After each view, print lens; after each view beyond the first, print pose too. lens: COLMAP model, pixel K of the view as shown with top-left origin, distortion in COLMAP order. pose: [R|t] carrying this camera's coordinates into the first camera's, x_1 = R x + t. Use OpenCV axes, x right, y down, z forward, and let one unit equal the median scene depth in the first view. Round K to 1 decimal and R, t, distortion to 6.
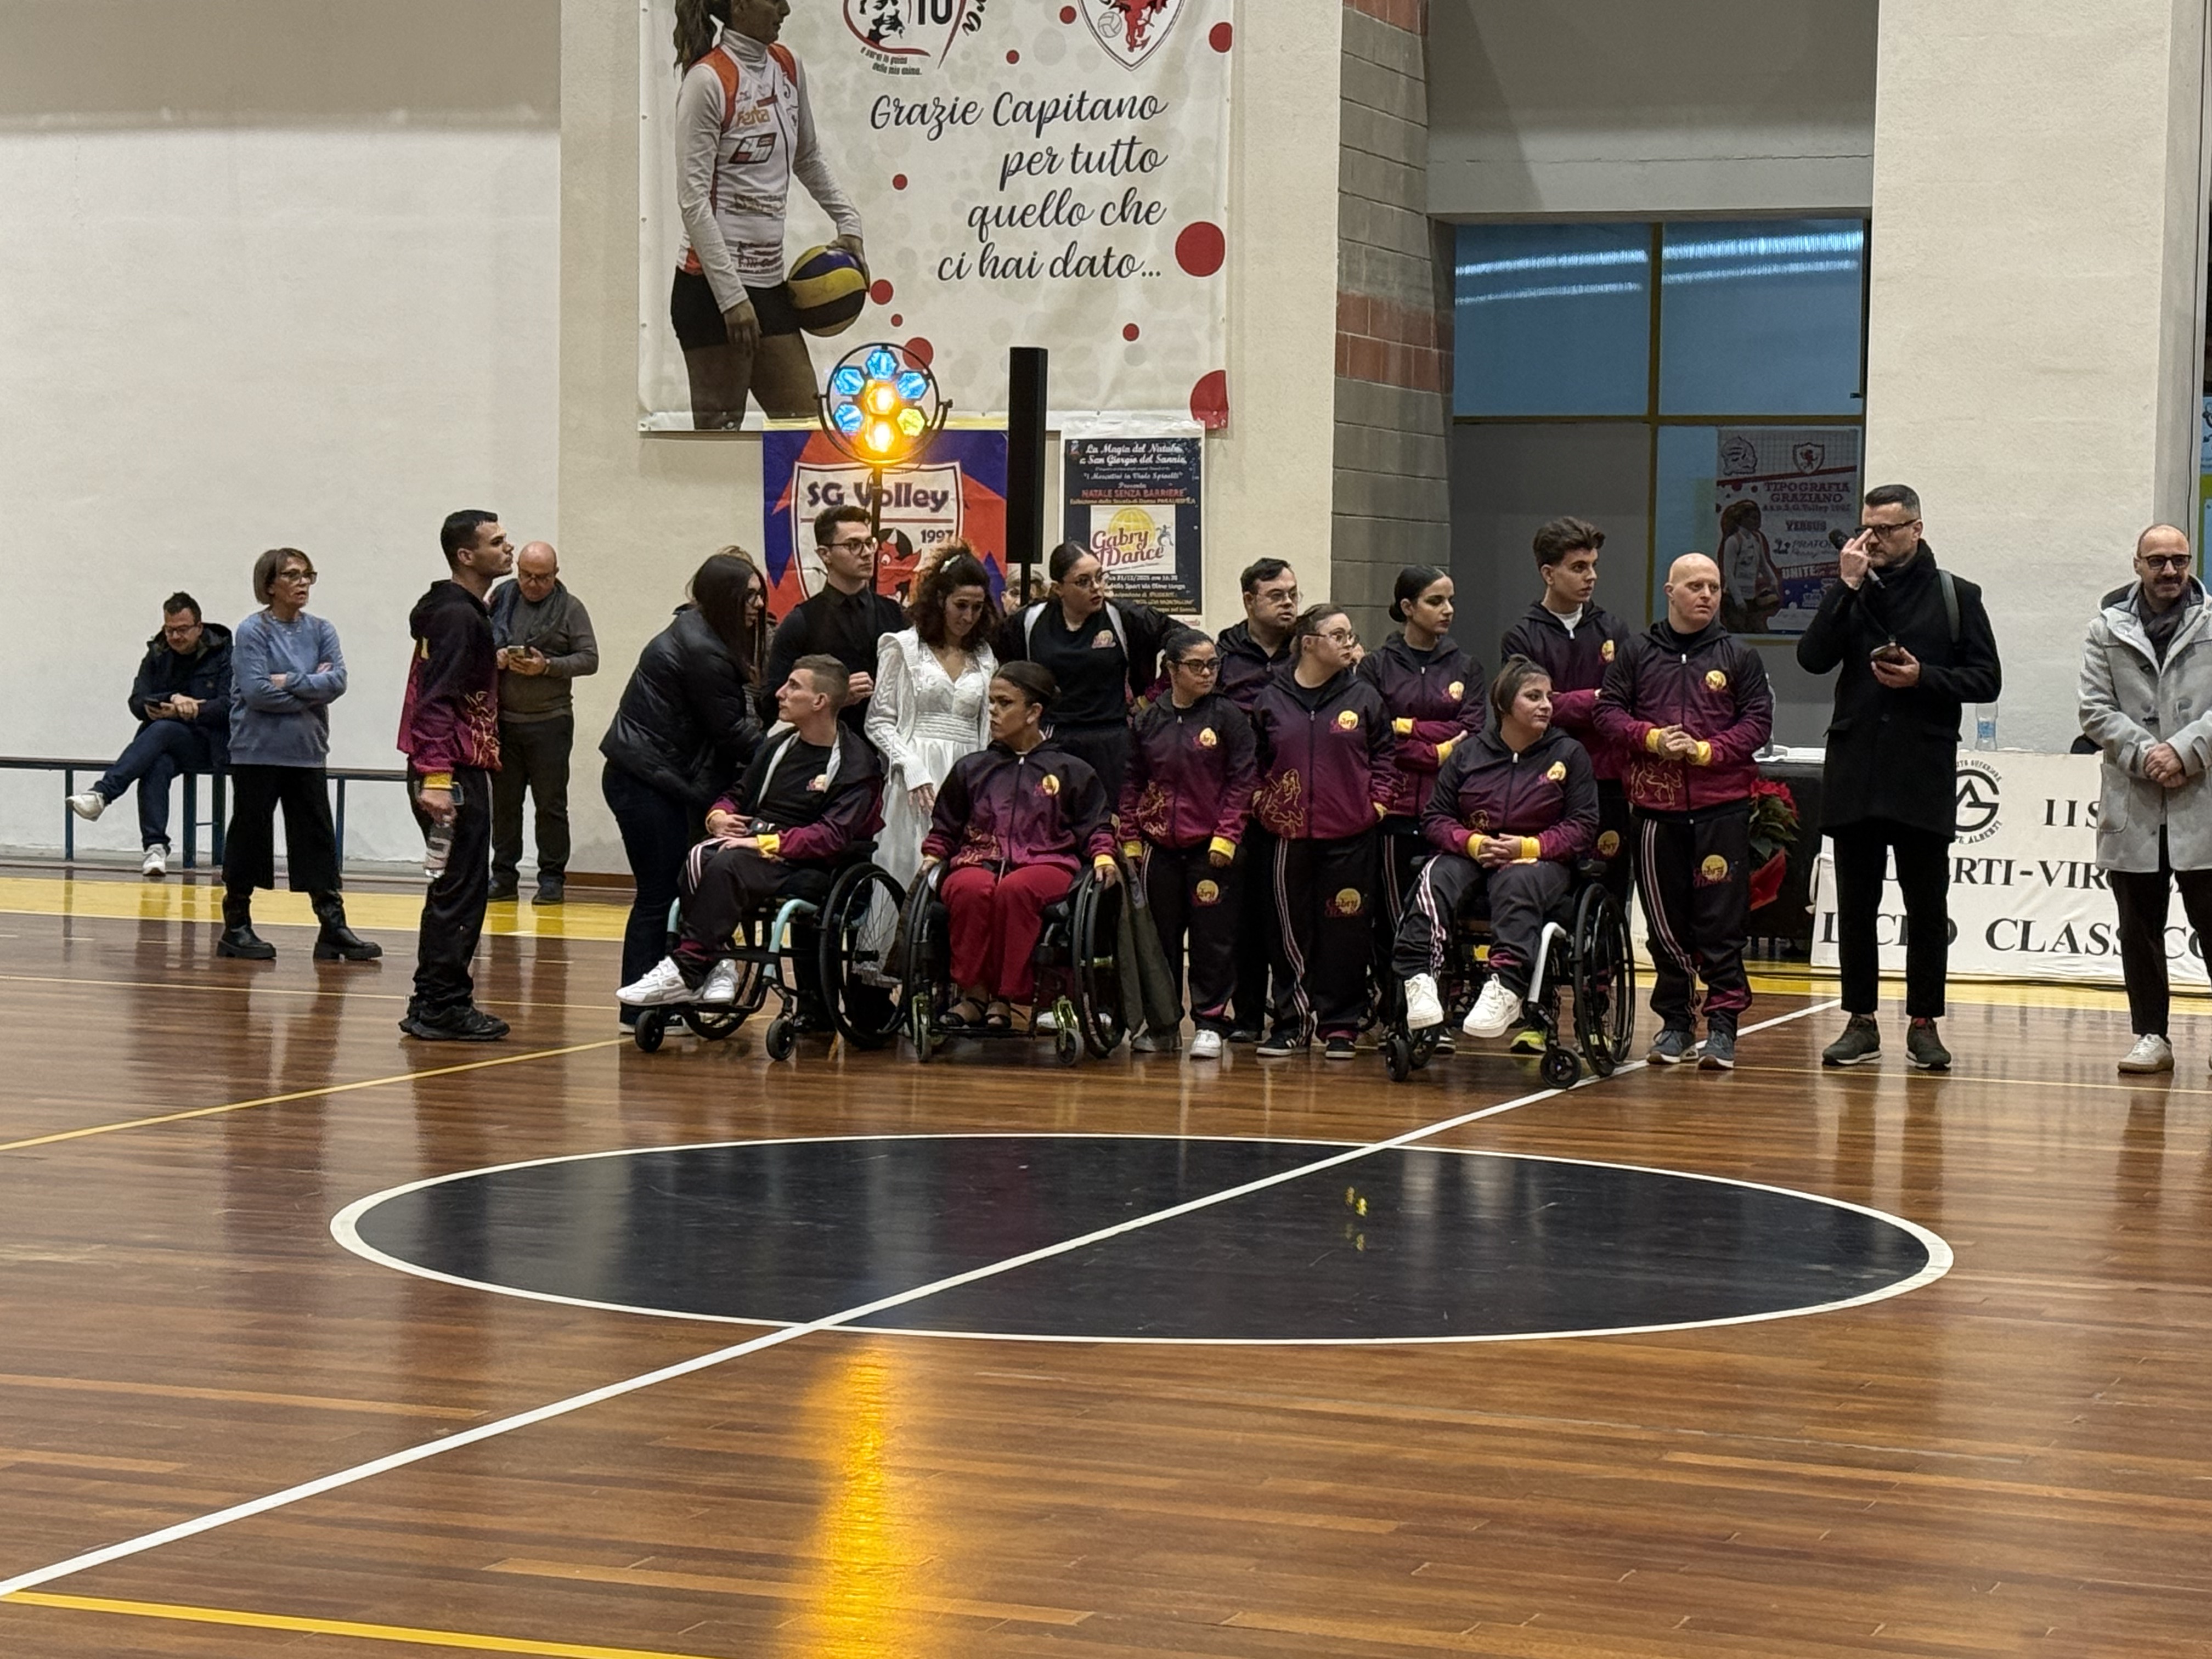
lens RADIAL K [[4704.6, 0, 1089.2], [0, 4704.6, 837.2], [0, 0, 1]] dist [0.133544, 0.000000]
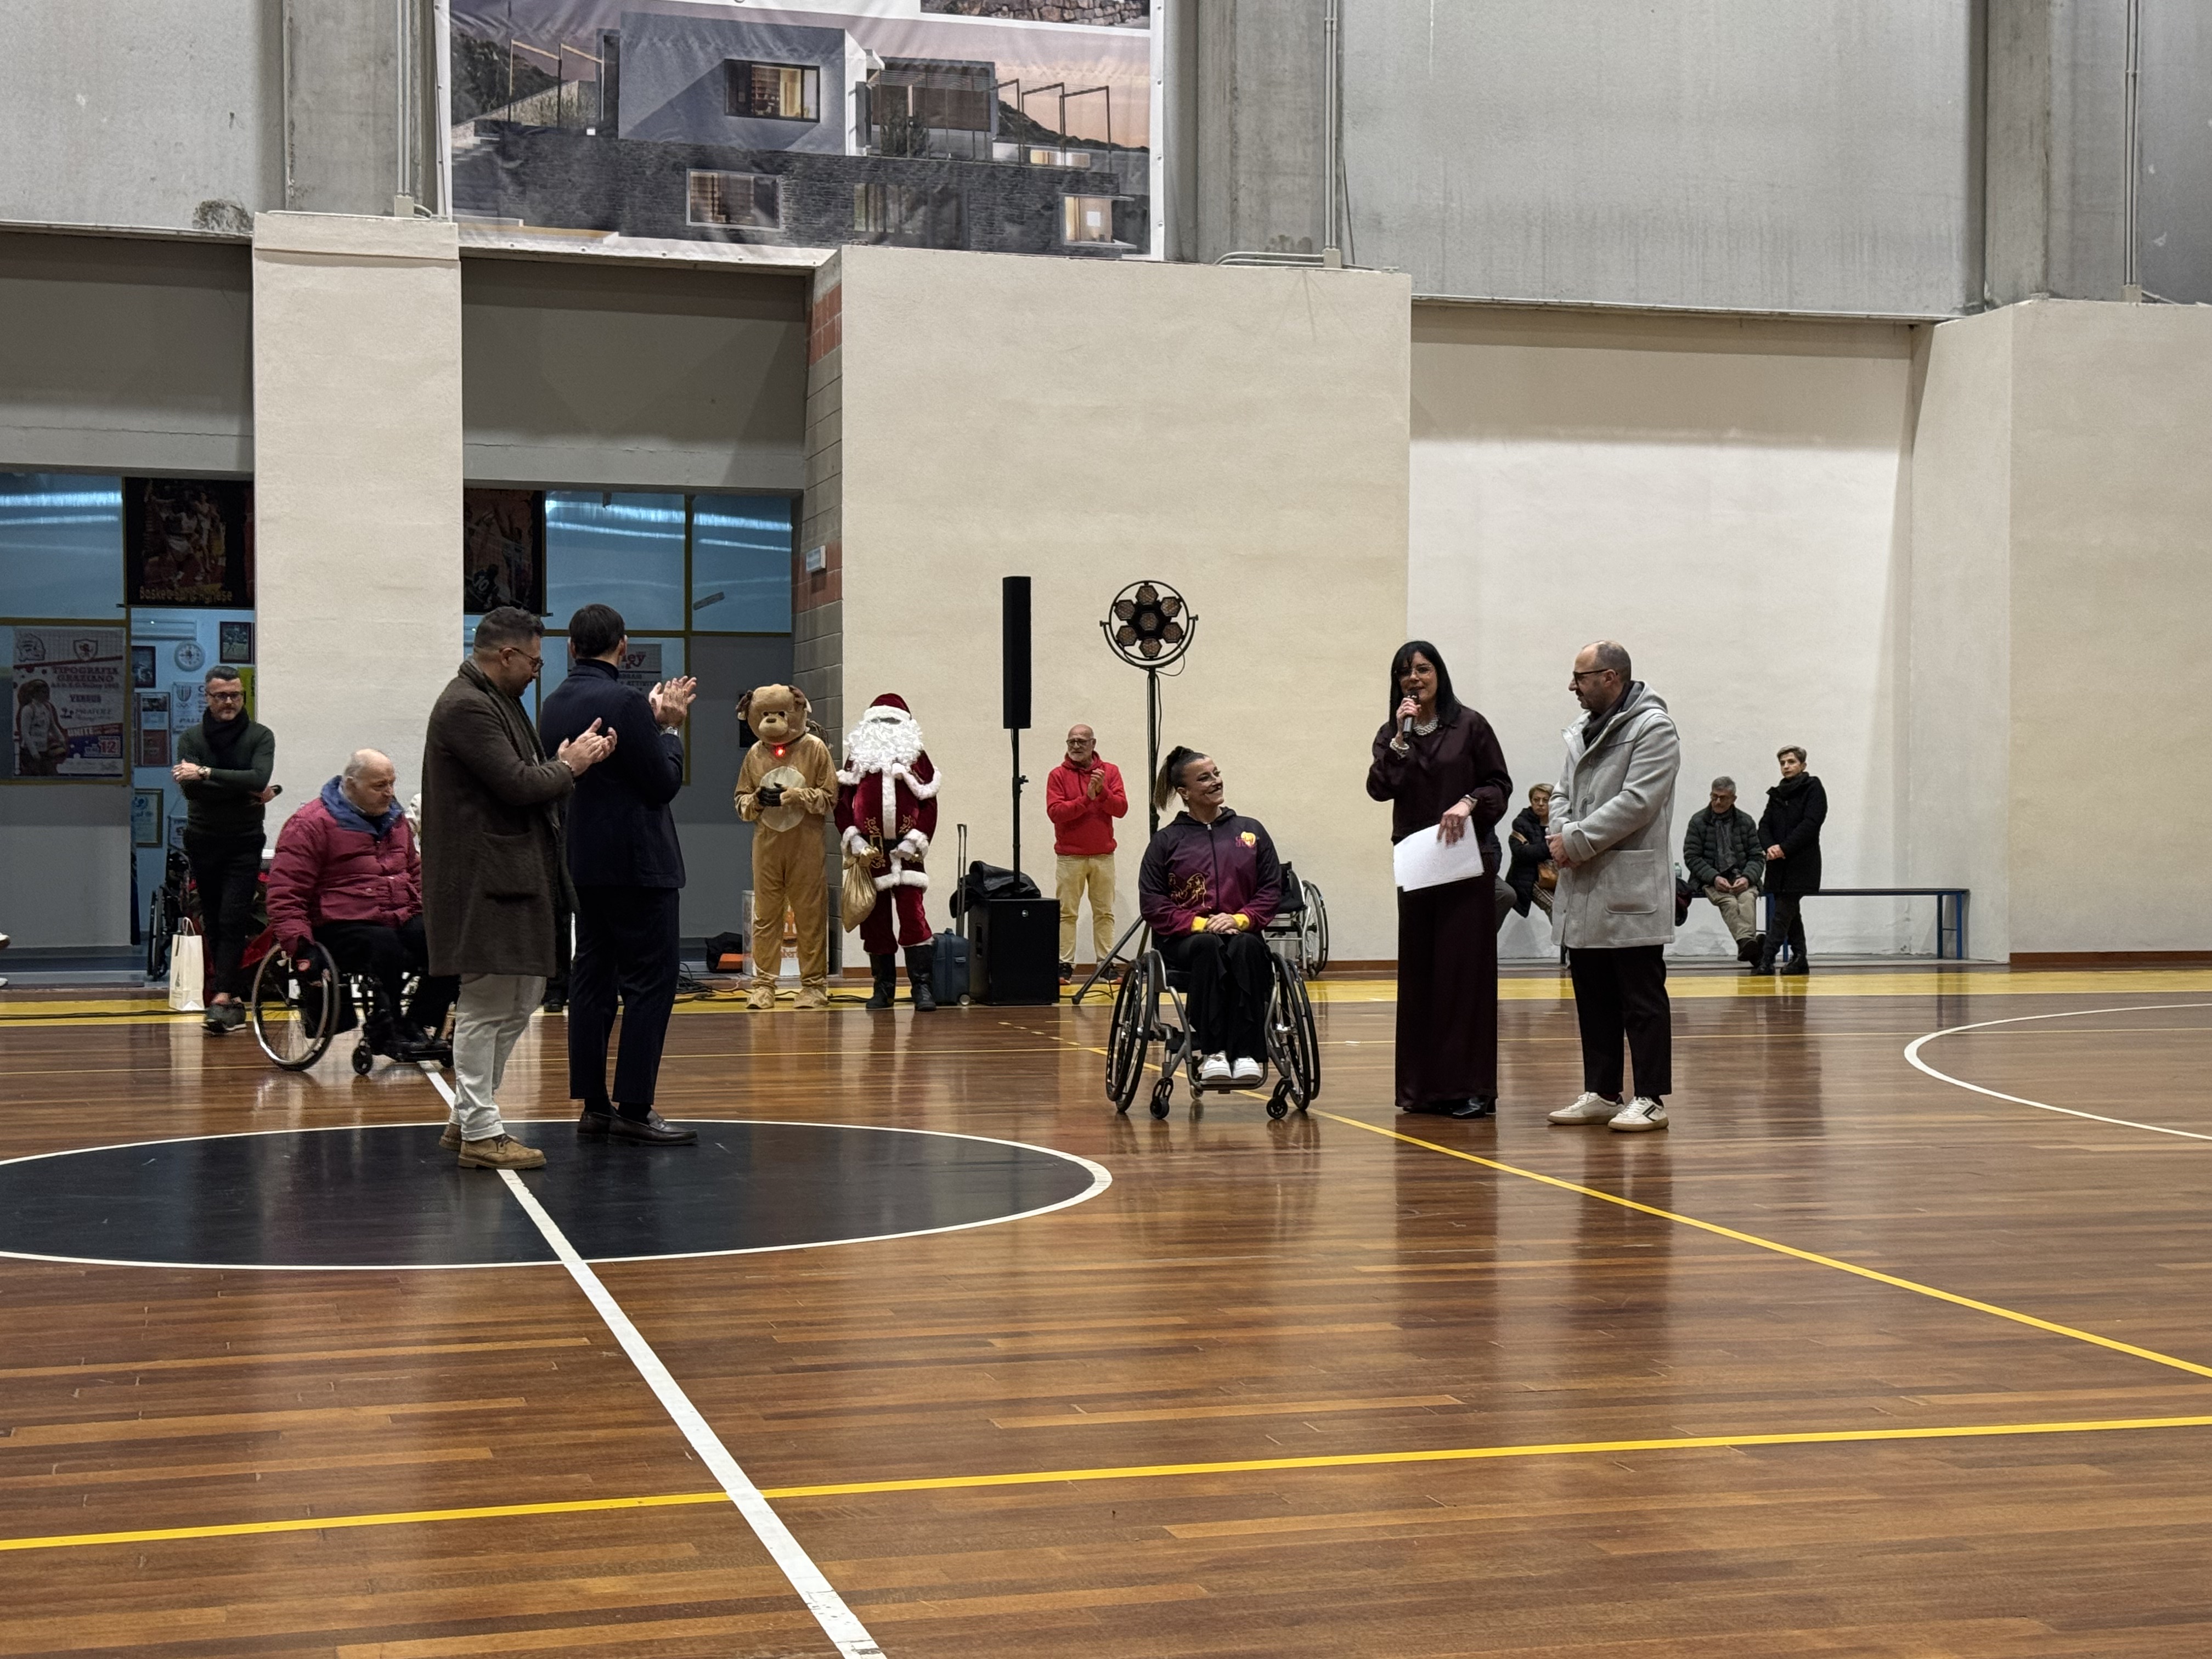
lens RADIAL K [[3114.4, 0, 1087.8], [0, 3114.4, 824.9], [0, 0, 1]] dist [0.123389, 0.000000]
pose [[0.802290, -0.021629, 0.596542, -0.185285], [0.042428, 0.998882, -0.020844, 0.003438], [-0.595424, 0.042033, 0.802311, 0.091316]]
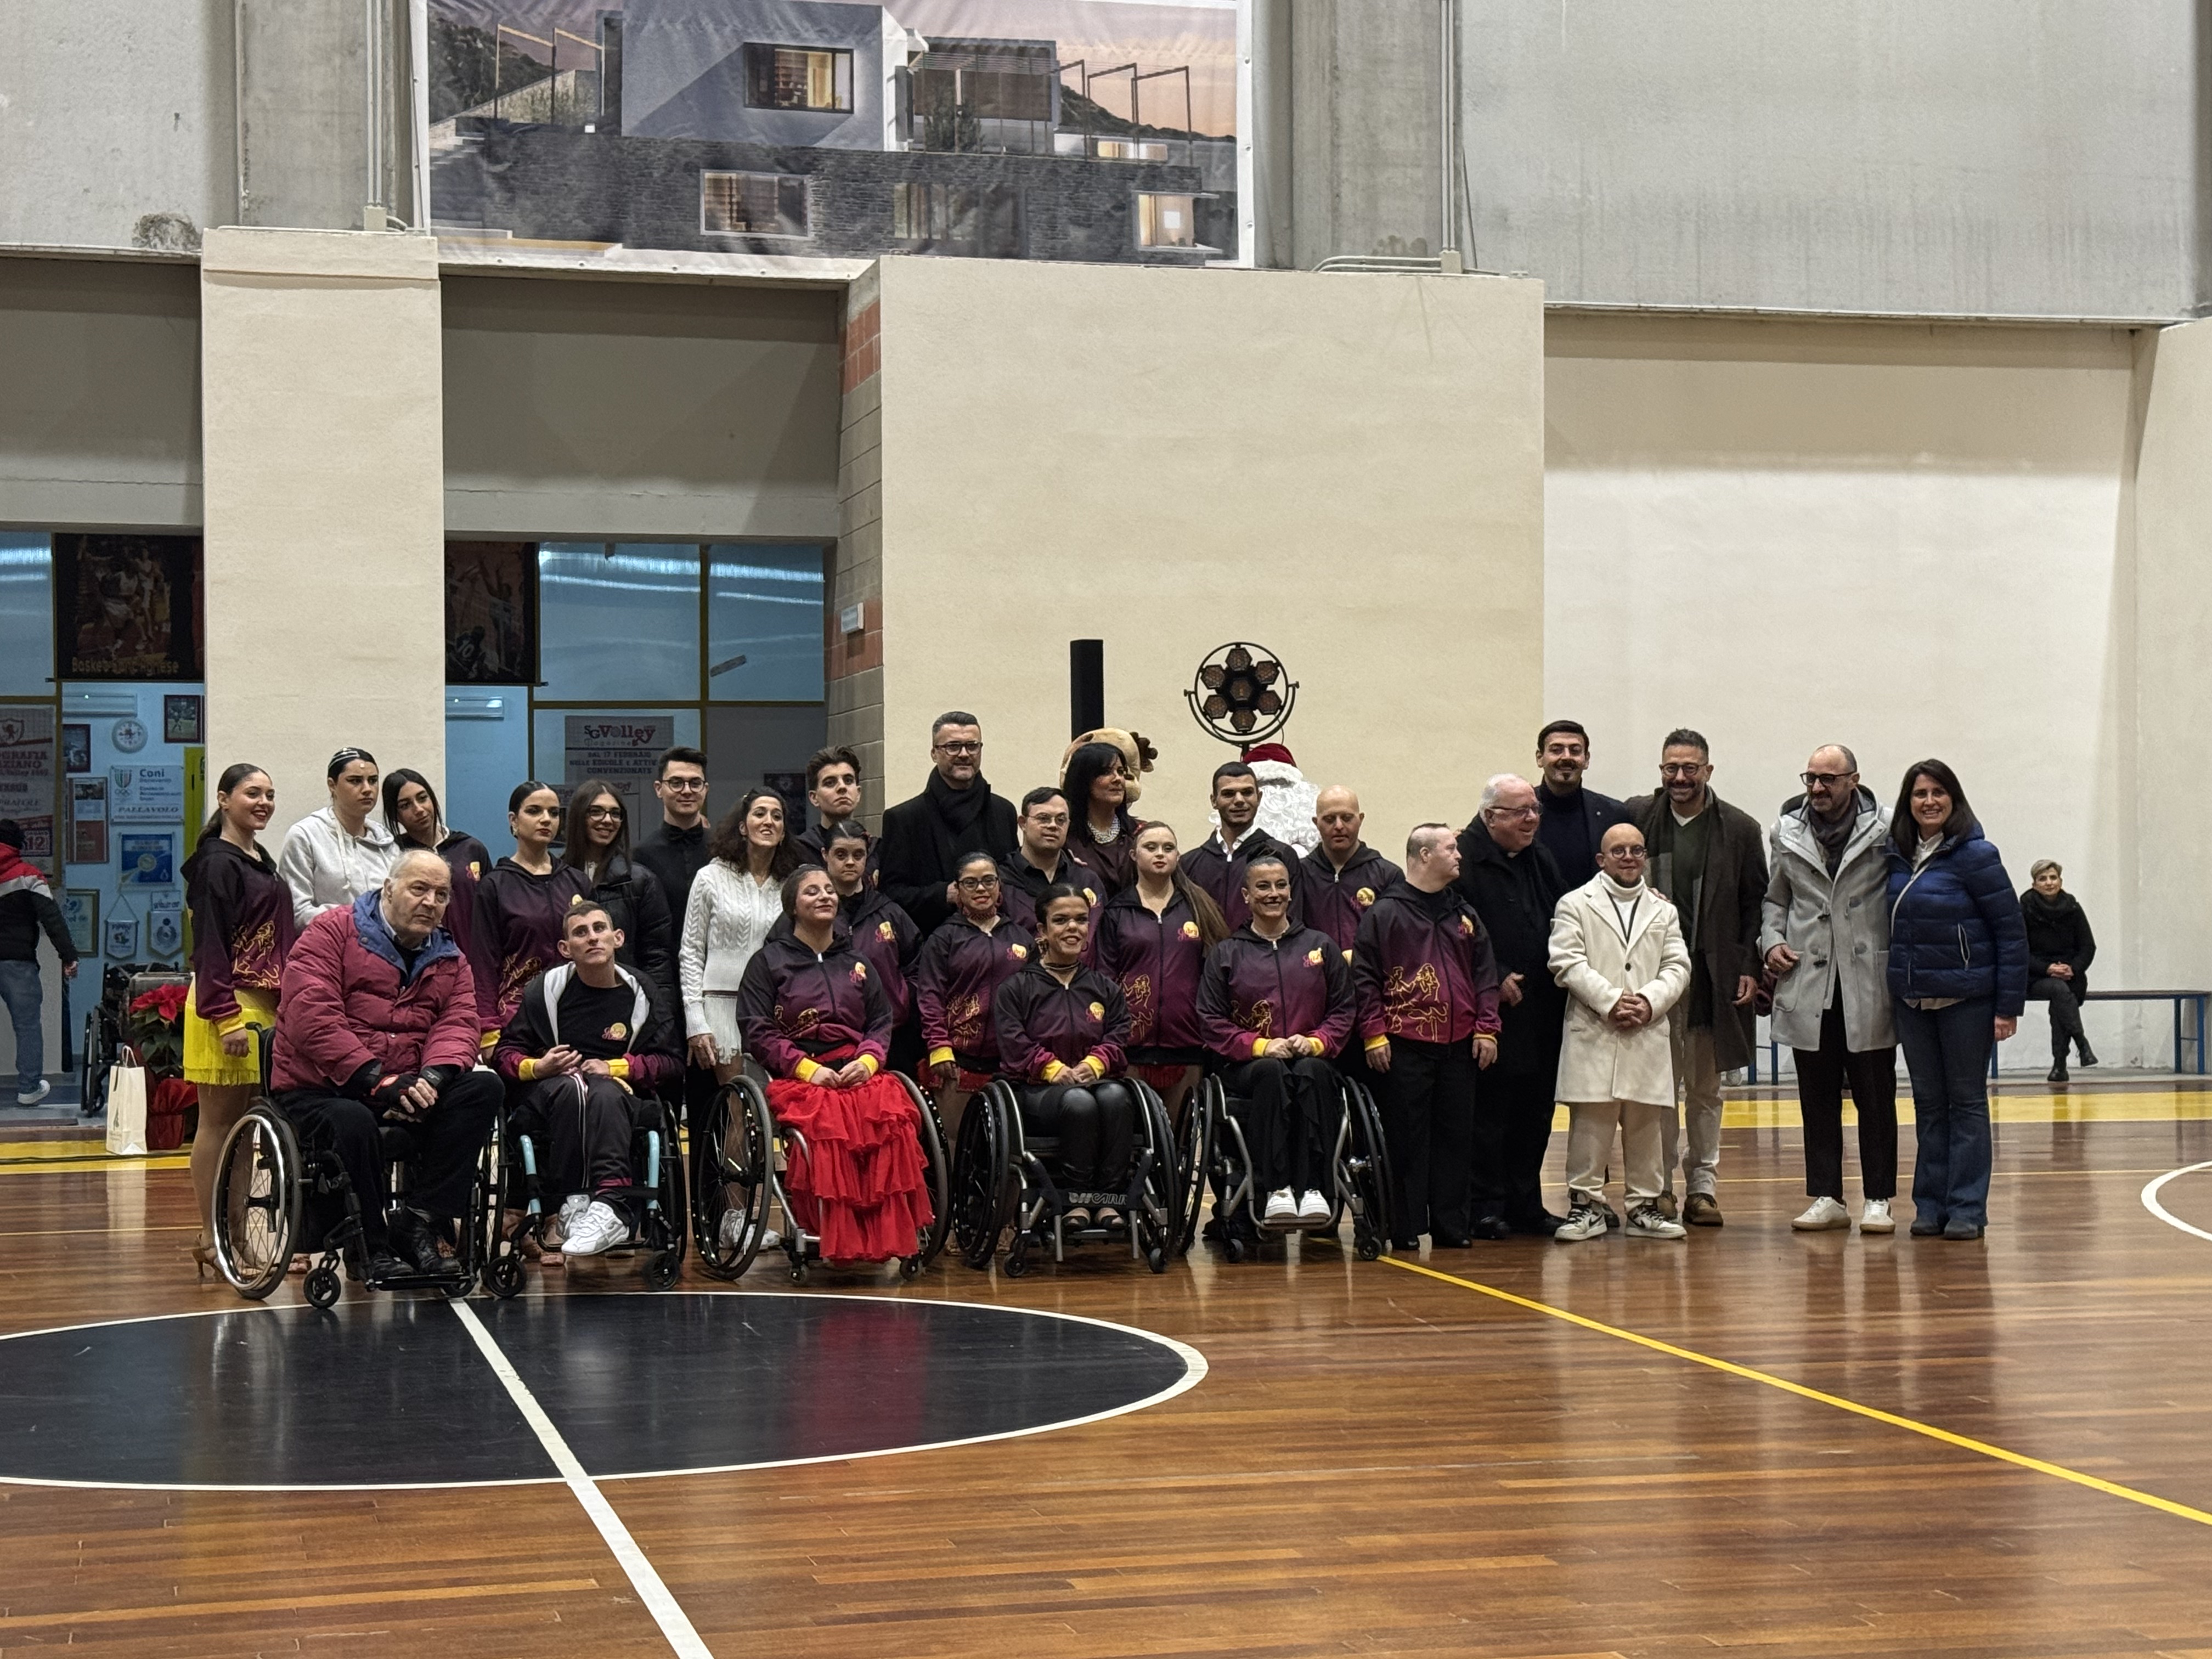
lens RADIAL K [[3628.3, 0, 1091.9], [0, 3628.3, 826.3], [0, 0, 1]] dist [0.129808, 0.000000]
pose [[0.814440, -0.015840, 0.580032, -0.184407], [0.050441, 0.997776, -0.043579, -0.001848], [-0.578051, 0.064750, 0.813427, 0.093474]]
